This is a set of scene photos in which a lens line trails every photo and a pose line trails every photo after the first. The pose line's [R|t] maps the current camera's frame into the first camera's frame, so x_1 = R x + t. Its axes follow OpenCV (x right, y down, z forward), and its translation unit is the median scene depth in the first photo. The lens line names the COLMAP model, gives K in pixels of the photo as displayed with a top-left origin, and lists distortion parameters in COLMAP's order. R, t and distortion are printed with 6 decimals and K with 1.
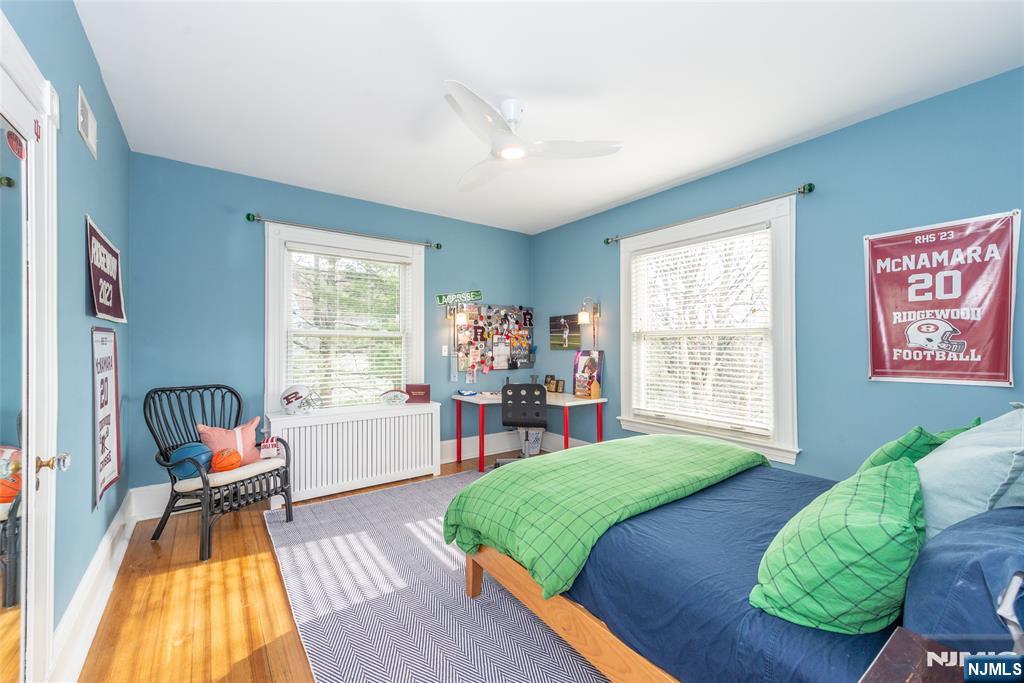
lens RADIAL K [[406.3, 0, 508.9], [0, 406.3, 340.9], [0, 0, 1]] dist [0.014926, -0.001292]
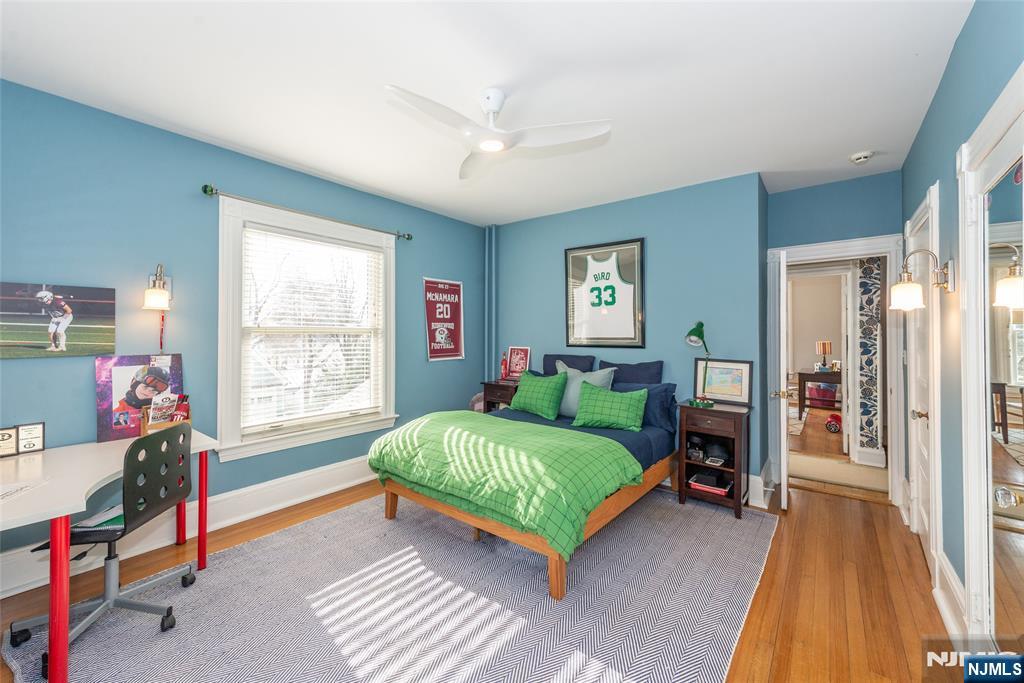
lens RADIAL K [[406.3, 0, 510.6], [0, 406.3, 337.9], [0, 0, 1]] dist [0.014926, -0.001292]
pose [[-0.269642, 0.003931, 0.962953, -0.859286], [0.001584, 0.999992, -0.003638, 0.003448], [-0.962959, 0.000545, -0.269647, 1.119286]]
